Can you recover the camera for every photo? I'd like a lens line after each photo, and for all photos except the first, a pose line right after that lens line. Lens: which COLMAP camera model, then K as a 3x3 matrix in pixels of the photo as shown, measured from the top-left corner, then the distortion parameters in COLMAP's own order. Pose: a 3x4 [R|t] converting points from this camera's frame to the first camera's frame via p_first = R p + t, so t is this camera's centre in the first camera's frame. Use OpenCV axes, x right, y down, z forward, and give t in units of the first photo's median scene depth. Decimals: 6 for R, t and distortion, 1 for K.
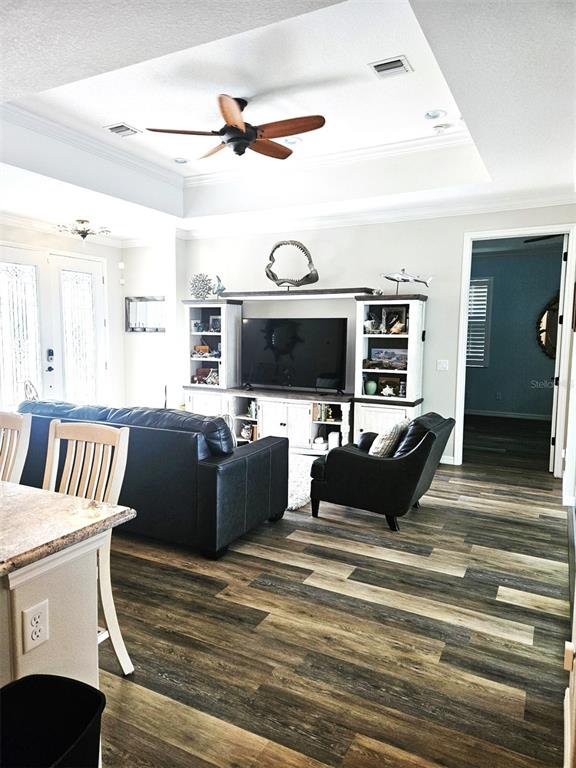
lens RADIAL K [[511.7, 0, 293.9], [0, 511.7, 382.2], [0, 0, 1]] dist [0.079288, -0.061284]
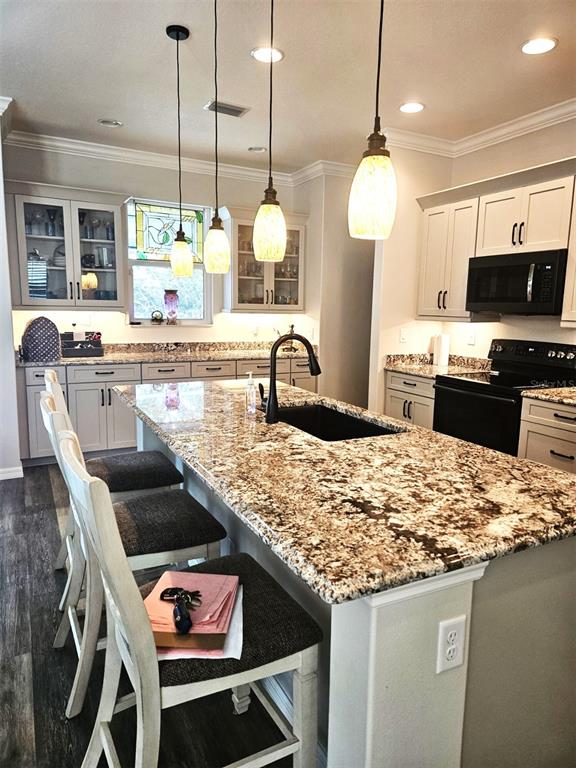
lens RADIAL K [[511.7, 0, 293.9], [0, 511.7, 382.2], [0, 0, 1]] dist [0.079288, -0.061284]
pose [[-0.818708, -0.111687, 0.563244, -0.575950], [0.029511, 0.971421, 0.235521, -0.057417], [-0.573452, 0.209445, -0.792014, 0.638914]]
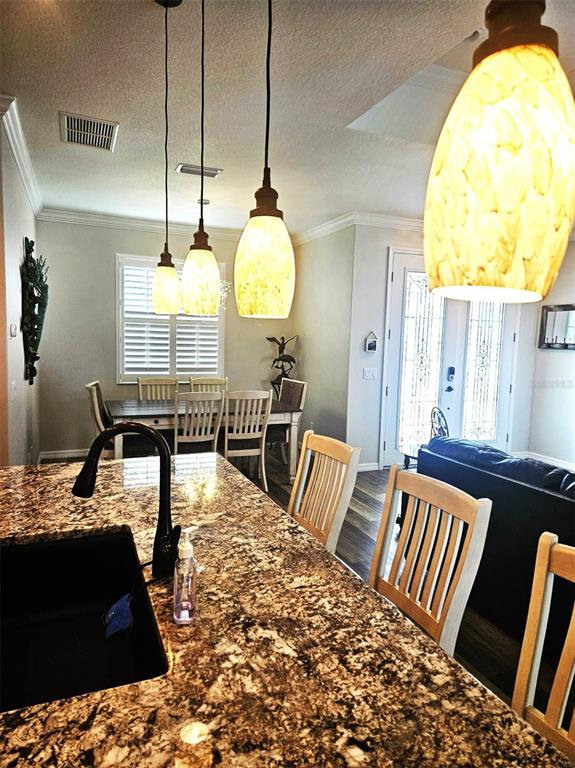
lens RADIAL K [[516.9, 0, 290.1], [0, 516.9, 386.7], [0, 0, 1]] dist [0.060981, -0.004120]
pose [[0.765751, 0.077255, -0.638481, -0.136957], [-0.086564, 0.996106, 0.016708, -0.025765], [0.637285, 0.042475, 0.769457, 0.173737]]
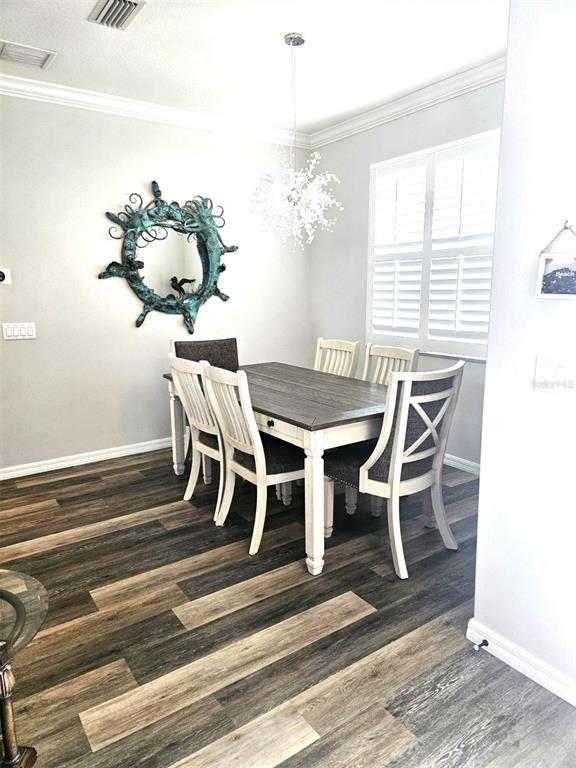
lens RADIAL K [[514.0, 0, 283.9], [0, 514.0, 378.9], [0, 0, 1]] dist [0.067380, -0.056827]
pose [[-0.474376, 0.153660, -0.866808, -0.343794], [-0.080510, 0.972949, 0.216536, -0.099802], [0.876633, 0.172507, -0.449172, 1.080111]]
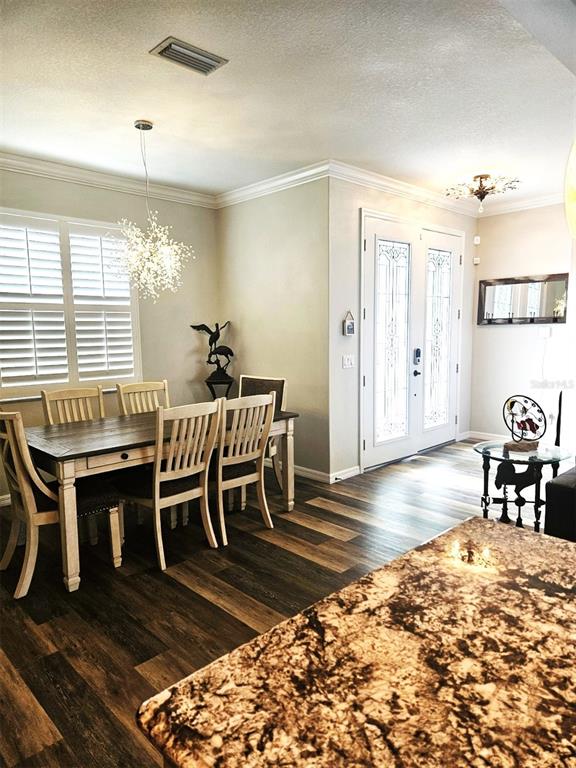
lens RADIAL K [[516.9, 0, 290.6], [0, 516.9, 386.7], [0, 0, 1]] dist [0.060981, -0.004120]
pose [[0.948968, 0.013229, -0.315095, -0.502019], [-0.008691, 0.999837, 0.015804, -0.019483], [0.315253, -0.012259, 0.948929, 0.222555]]
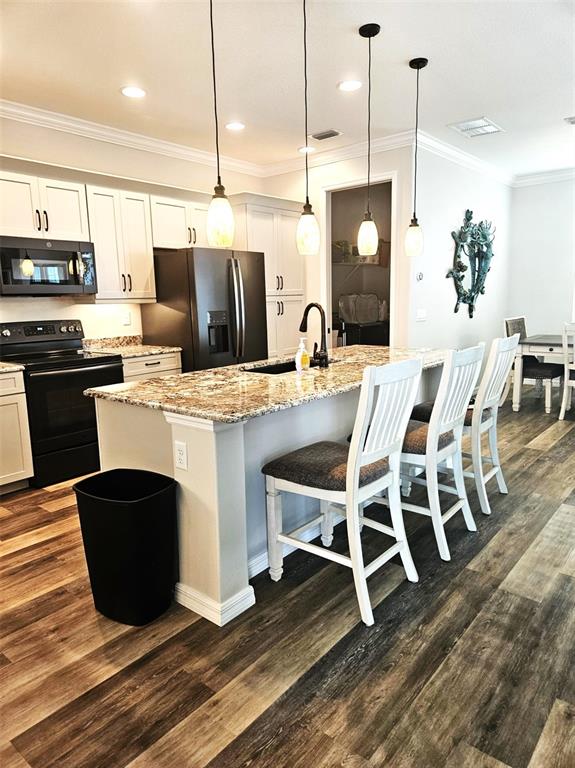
lens RADIAL K [[514.0, 0, 283.4], [0, 514.0, 378.9], [0, 0, 1]] dist [0.067380, -0.056827]
pose [[-0.223545, 0.152724, -0.962654, 0.229414], [-0.077032, 0.981790, 0.173649, -0.013401], [0.971645, 0.112973, -0.207709, 0.407716]]
